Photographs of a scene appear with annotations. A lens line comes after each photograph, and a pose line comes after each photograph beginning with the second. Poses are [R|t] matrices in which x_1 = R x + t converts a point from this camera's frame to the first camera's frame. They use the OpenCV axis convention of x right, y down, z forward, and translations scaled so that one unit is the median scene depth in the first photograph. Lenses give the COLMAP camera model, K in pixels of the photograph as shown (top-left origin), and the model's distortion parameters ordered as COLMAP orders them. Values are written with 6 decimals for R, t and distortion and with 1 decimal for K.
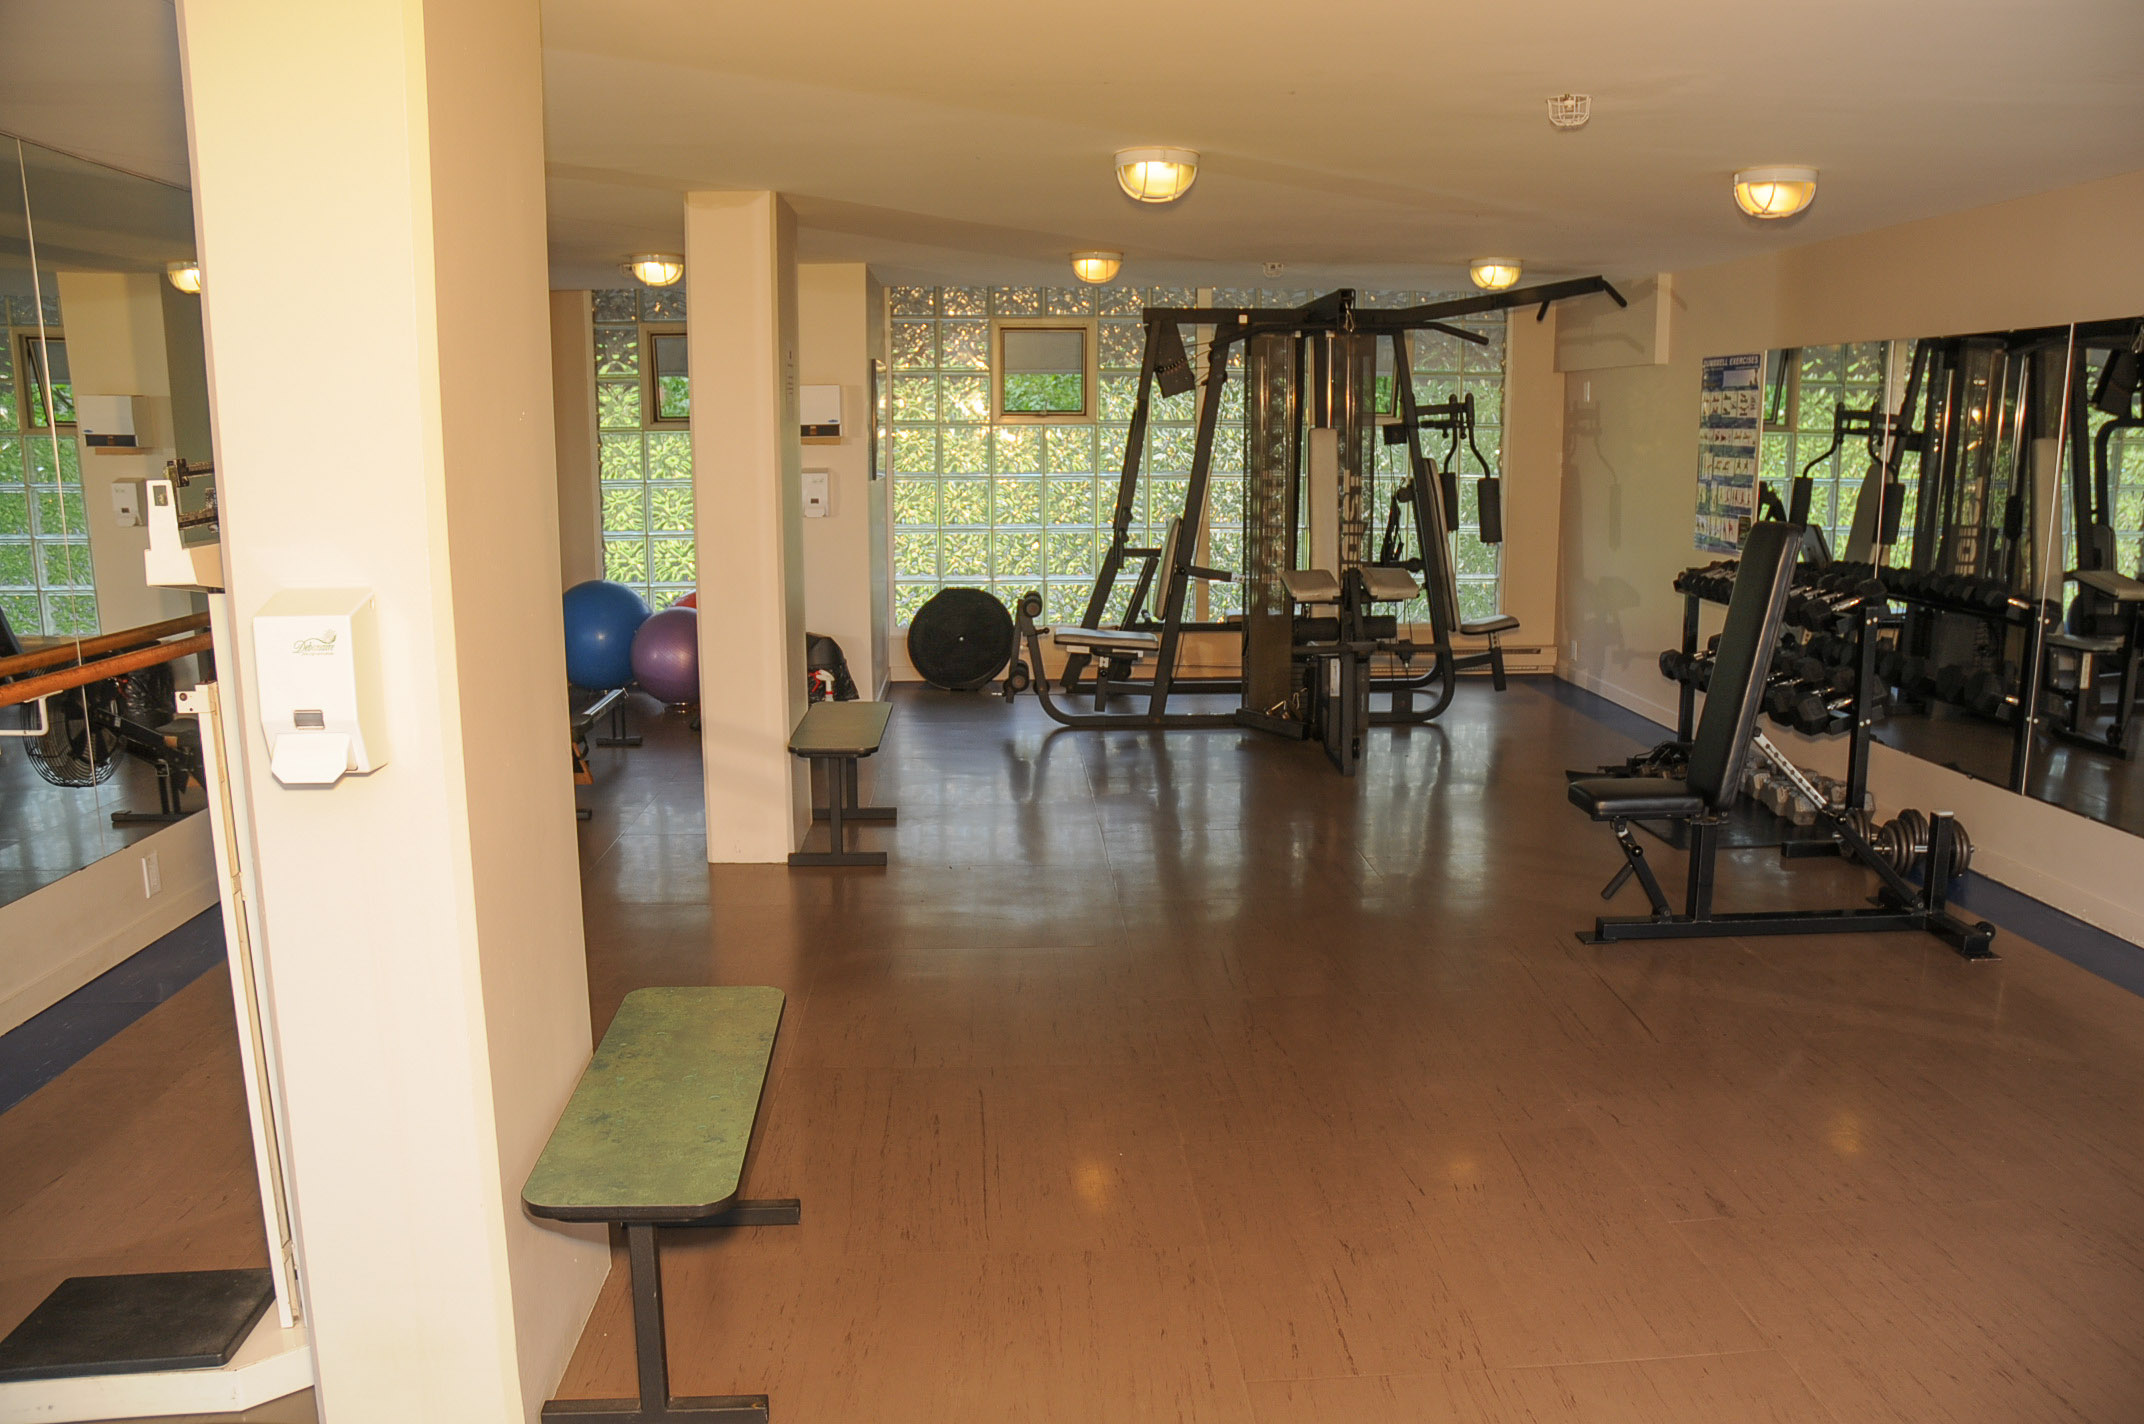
lens RADIAL K [[1625.0, 0, 1072.0], [0, 1625.0, 712.0], [0, 0, 1]] dist [-0.113244, 0.098362]
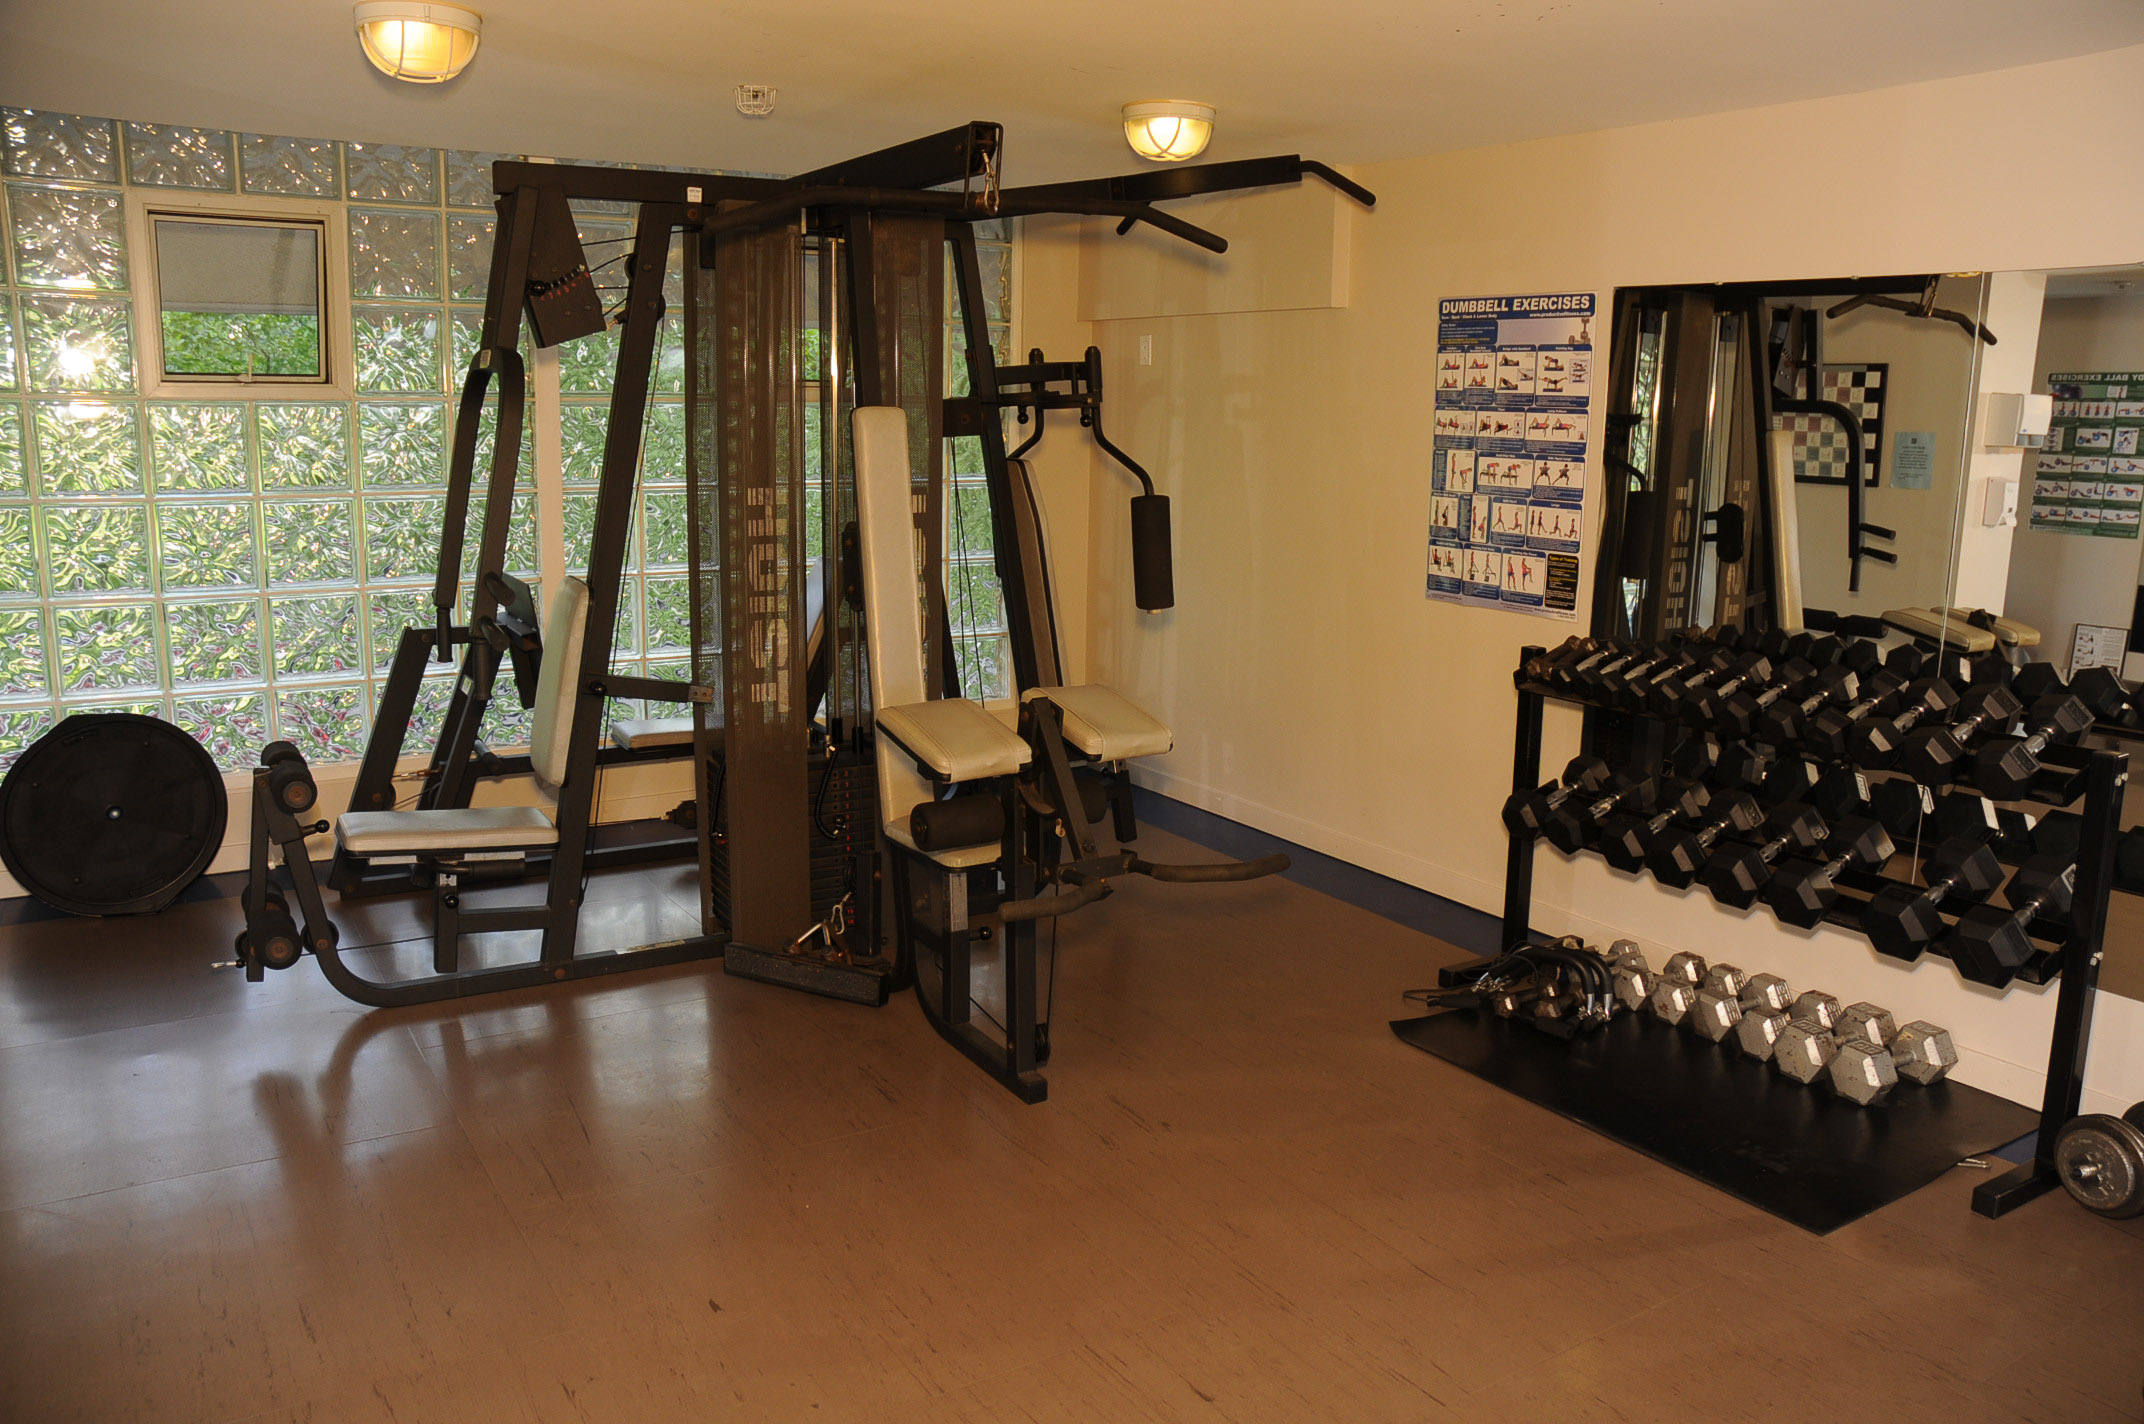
lens RADIAL K [[1625.0, 0, 1072.0], [0, 1625.0, 712.0], [0, 0, 1]] dist [-0.113244, 0.098362]
pose [[0.874675, -0.077852, 0.478416, -0.045763], [0.069411, 0.996962, 0.035333, -0.087129], [-0.479714, 0.002302, 0.877422, 0.487519]]
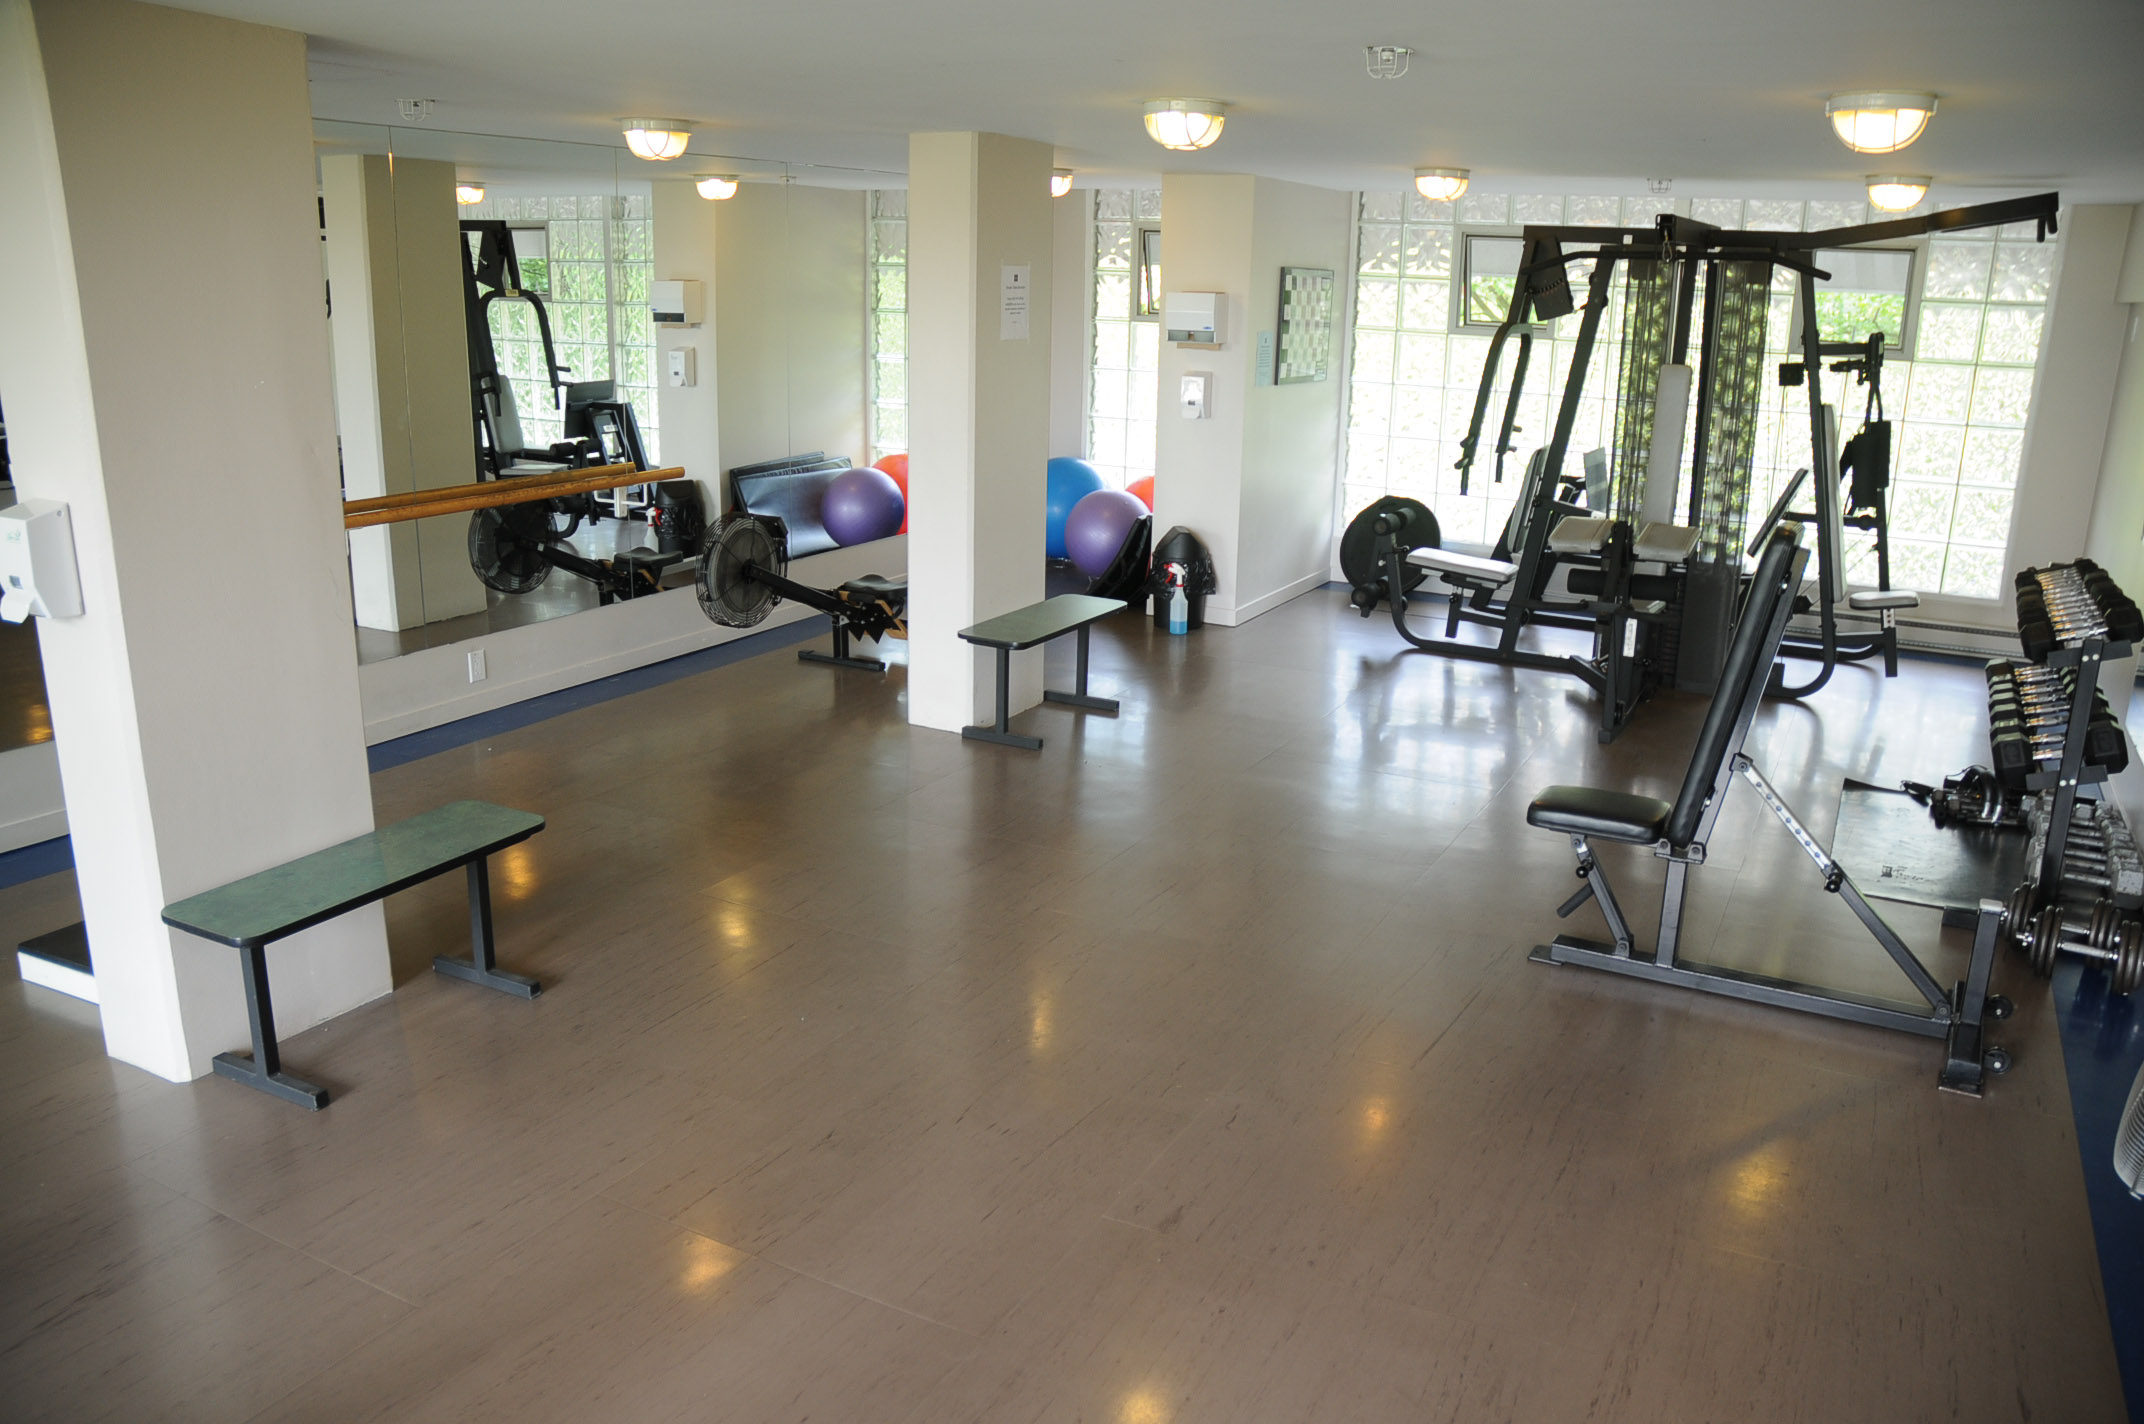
lens RADIAL K [[1625.0, 0, 1072.0], [0, 1625.0, 712.0], [0, 0, 1]] dist [-0.113244, 0.098362]
pose [[0.863422, 0.157053, -0.479414, 0.308396], [-0.115773, 0.986630, 0.114707, -0.043576], [0.491019, -0.043537, 0.870060, 0.035875]]
